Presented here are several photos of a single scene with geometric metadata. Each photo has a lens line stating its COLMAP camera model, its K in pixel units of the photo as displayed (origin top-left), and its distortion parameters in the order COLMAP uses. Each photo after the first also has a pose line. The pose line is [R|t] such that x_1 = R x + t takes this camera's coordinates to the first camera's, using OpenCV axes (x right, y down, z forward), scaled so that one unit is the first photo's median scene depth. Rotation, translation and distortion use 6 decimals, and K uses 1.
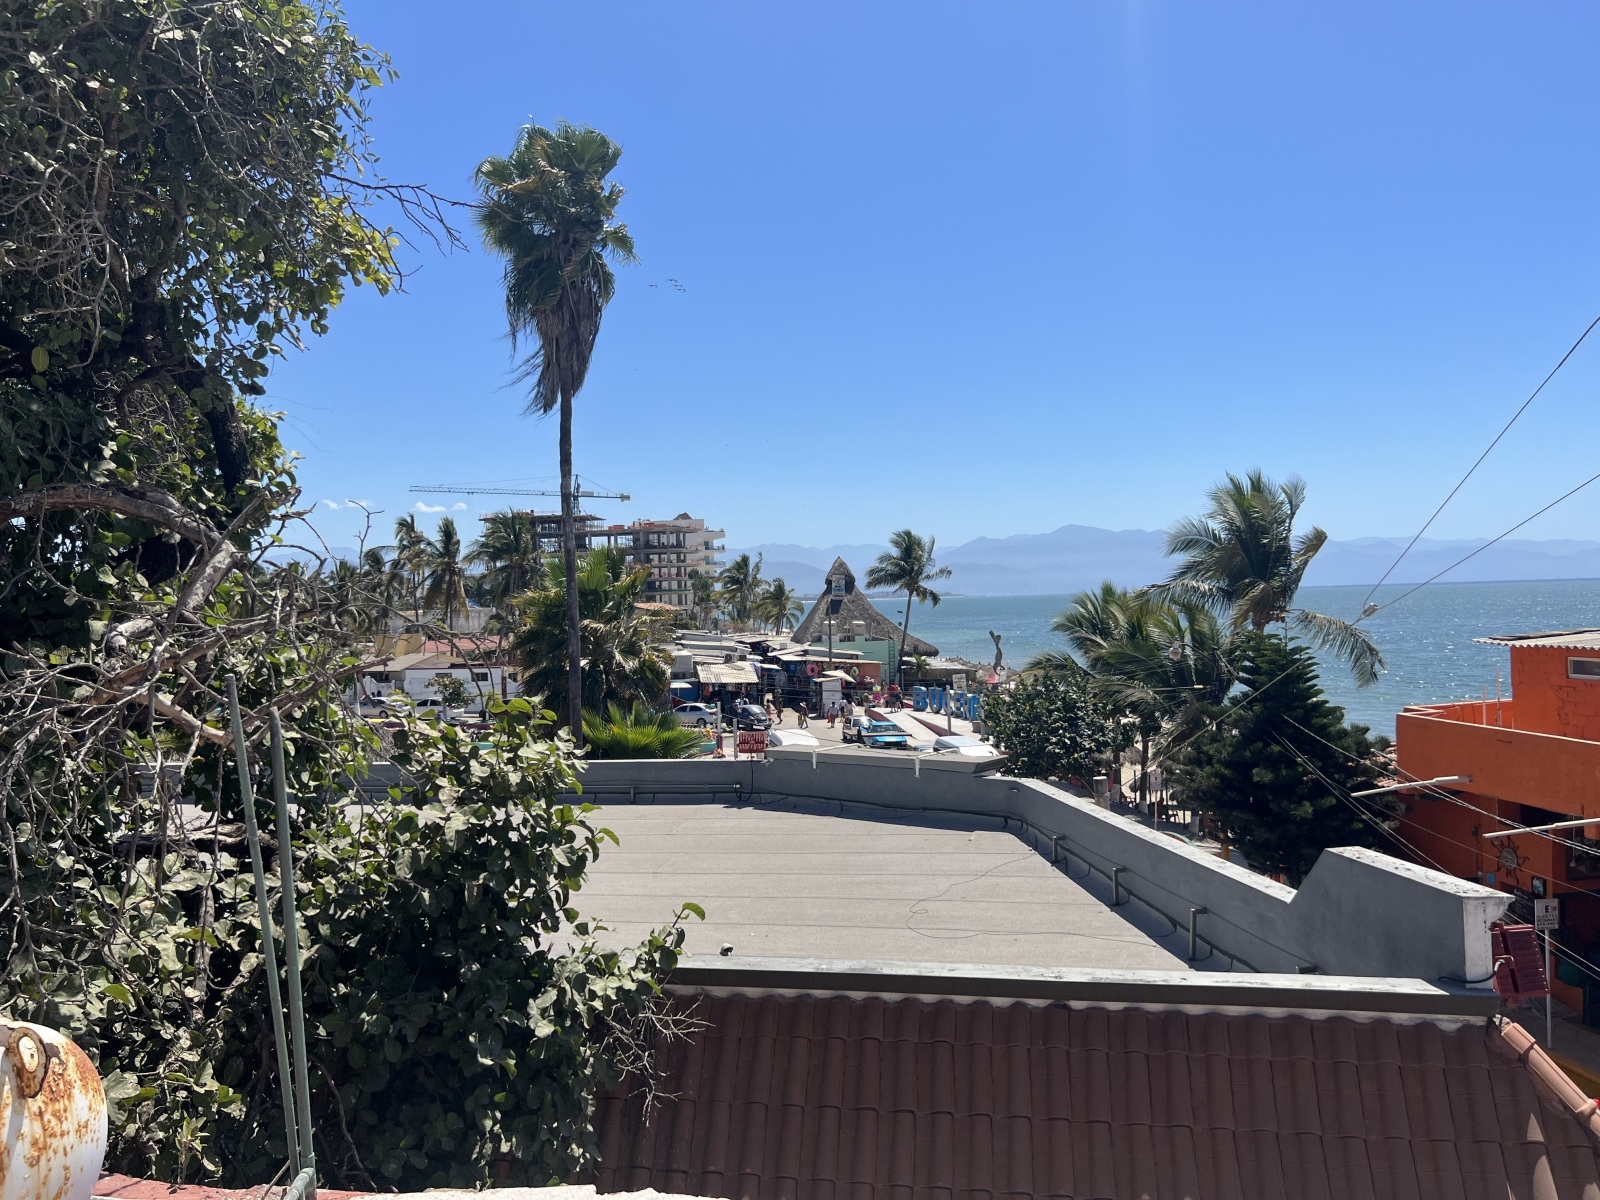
lens RADIAL K [[1203.7, 0, 832.6], [0, 1203.7, 626.9], [0, 0, 1]] dist [0.083738, -0.092434]
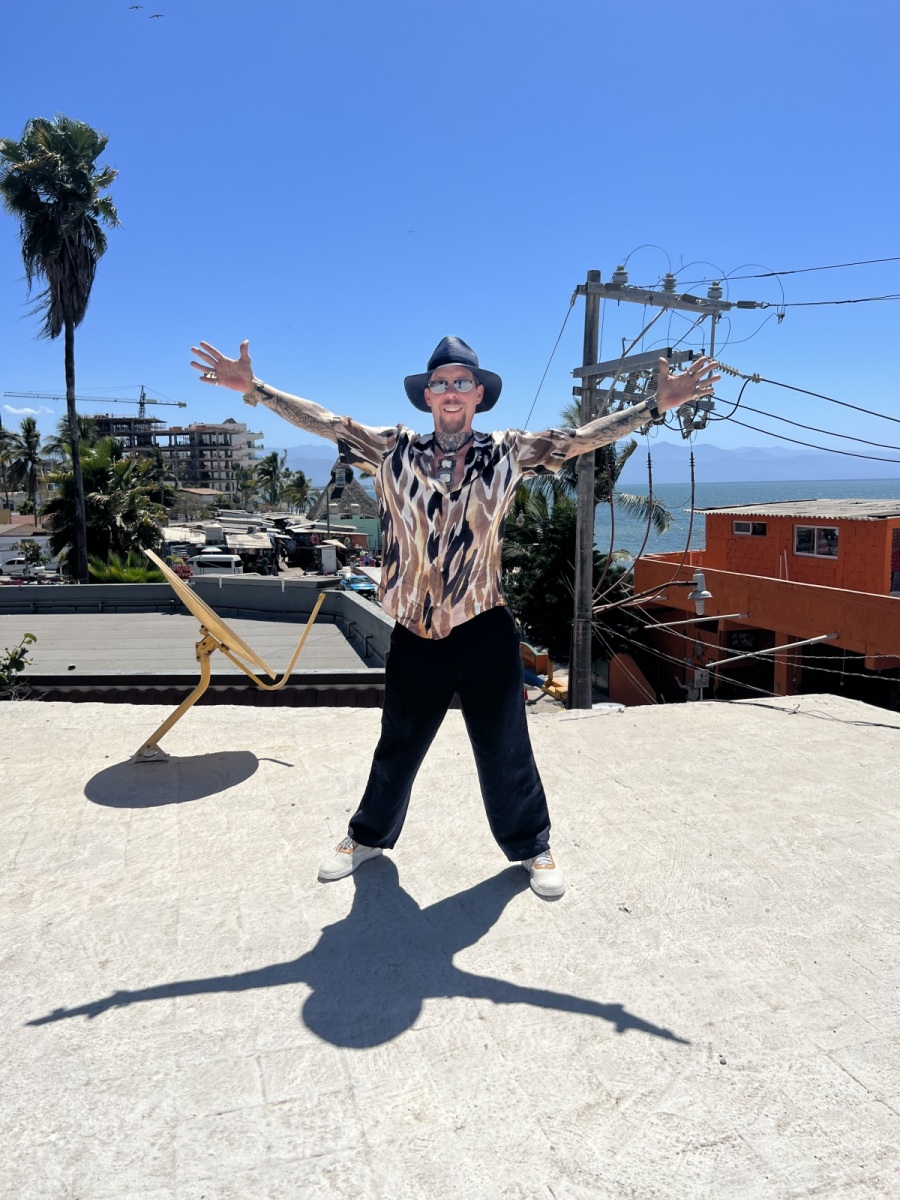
lens RADIAL K [[907.2, 0, 450.0], [0, 907.2, 600.0], [0, 0, 1]] dist [0.042136, 0.000623]
pose [[0.993699, -0.001558, 0.112068, 0.069623], [-0.009525, 0.995112, 0.098293, 0.008513], [-0.111674, -0.098742, 0.988827, -0.079224]]
